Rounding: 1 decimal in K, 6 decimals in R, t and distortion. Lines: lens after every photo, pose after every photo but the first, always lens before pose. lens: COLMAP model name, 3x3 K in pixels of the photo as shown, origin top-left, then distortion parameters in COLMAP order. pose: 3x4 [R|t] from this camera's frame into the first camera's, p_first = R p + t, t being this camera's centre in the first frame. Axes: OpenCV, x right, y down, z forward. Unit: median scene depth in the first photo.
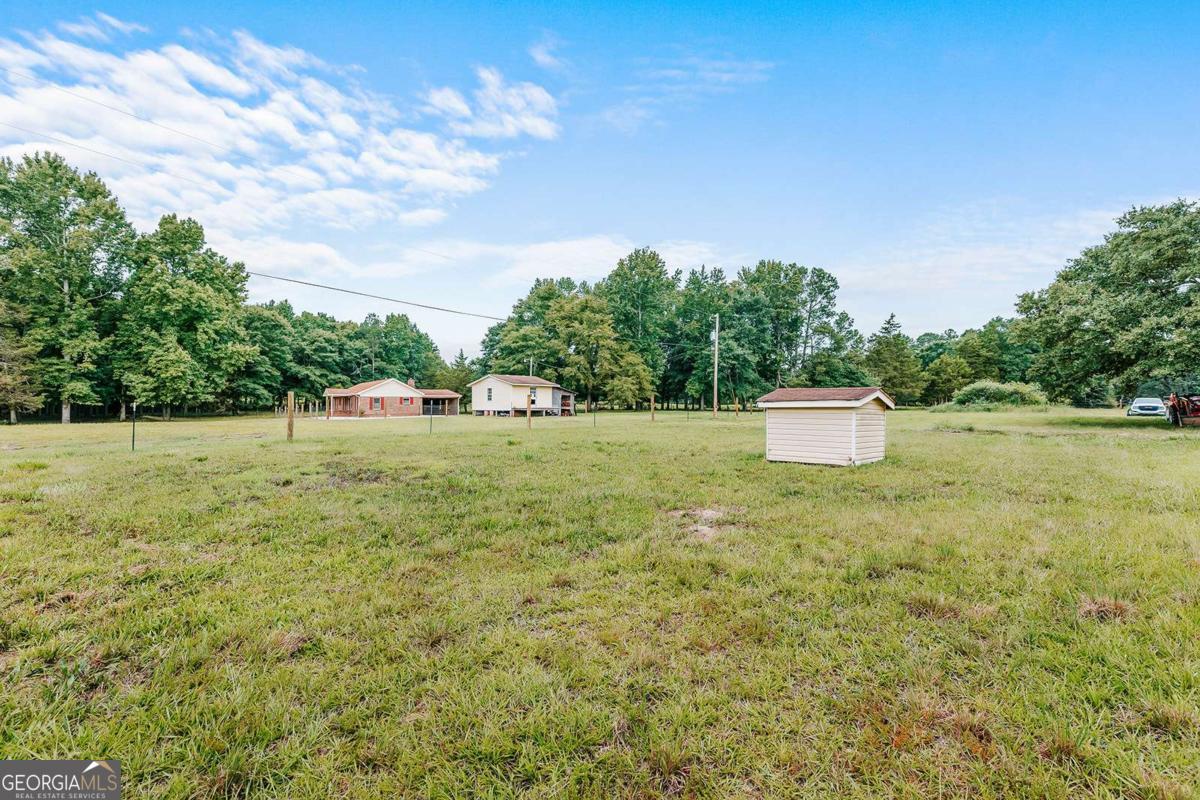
lens RADIAL K [[571.4, 0, 597.0], [0, 571.4, 392.5], [0, 0, 1]] dist [-0.001122, -0.000077]
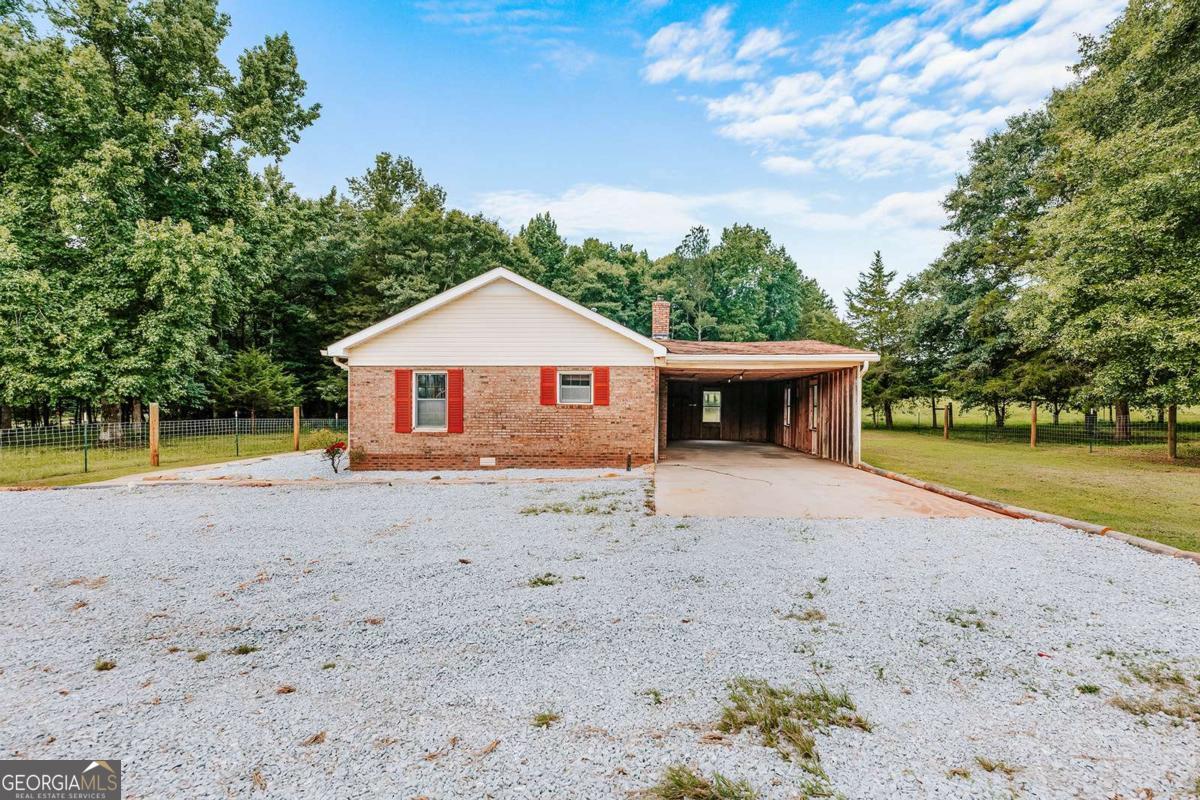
lens RADIAL K [[561.4, 0, 659.5], [0, 561.4, 403.8], [0, 0, 1]] dist [-0.000708, -0.000049]
pose [[0.822816, 0.003383, -0.568297, -0.147849], [0.008998, 0.999779, 0.018979, 0.012063], [0.568236, -0.020730, 0.822604, 0.624643]]
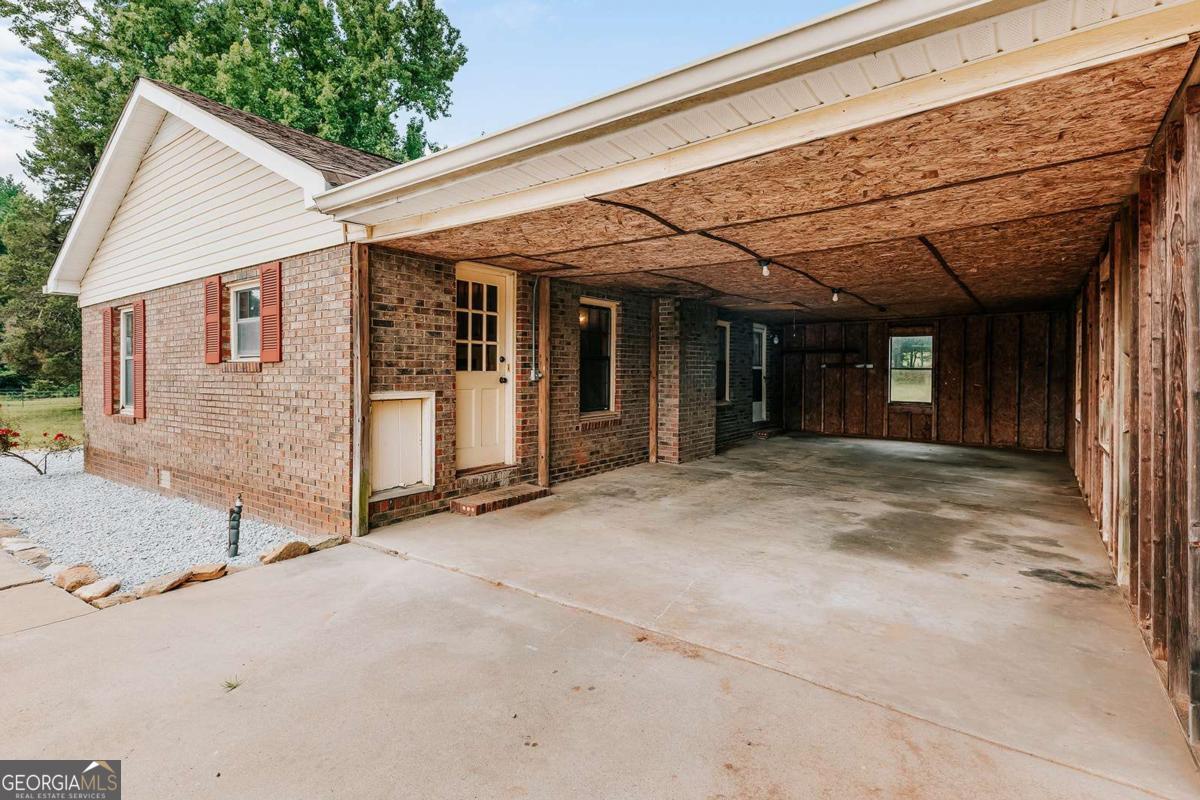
lens RADIAL K [[571.4, 0, 597.0], [0, 571.4, 392.5], [0, 0, 1]] dist [-0.001122, -0.000077]
pose [[0.316345, 0.030655, -0.948149, -0.176860], [0.025603, 0.998838, 0.040836, 0.016283], [0.948299, -0.037194, 0.315192, 0.740803]]
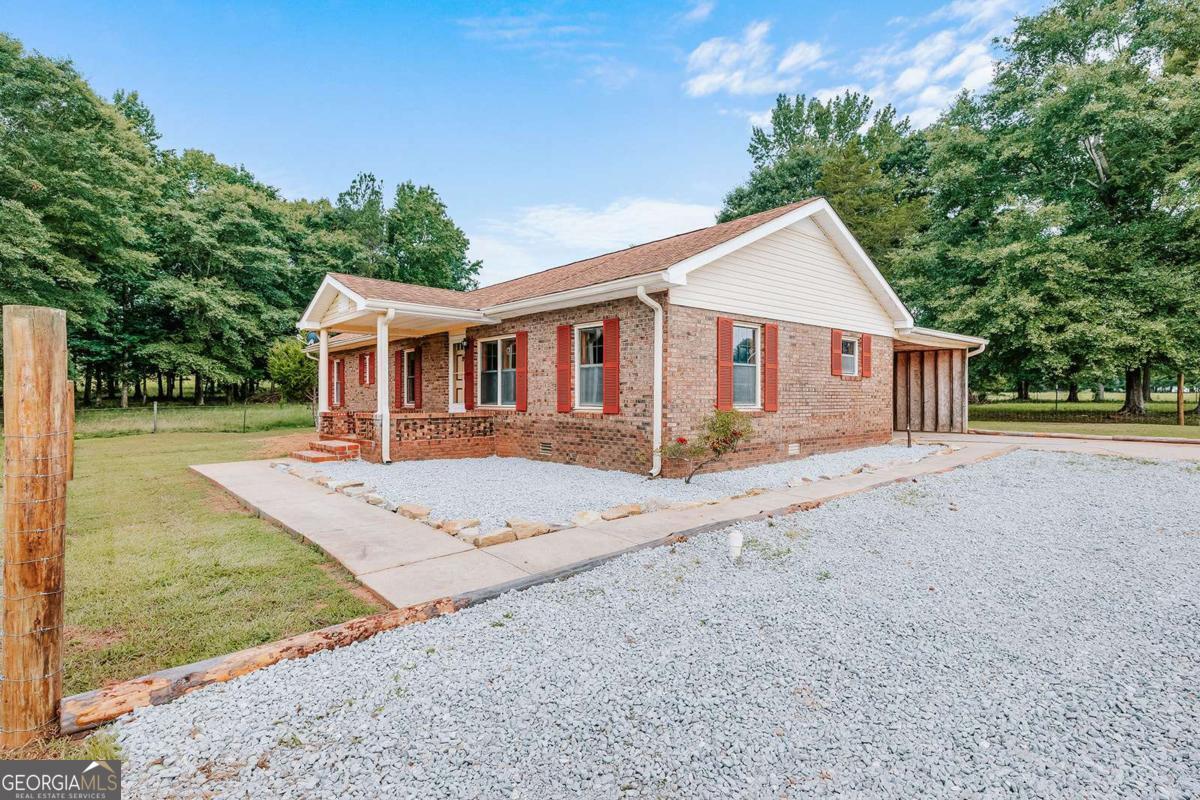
lens RADIAL K [[579.4, 0, 600.0], [0, 579.4, 400.0], [0, 0, 1]] dist [0.001665, 0.000483]
pose [[0.991932, -0.000644, 0.126766, -0.307984], [-0.003236, 0.999532, 0.030403, 0.016172], [-0.126727, -0.030568, 0.991467, 0.612290]]
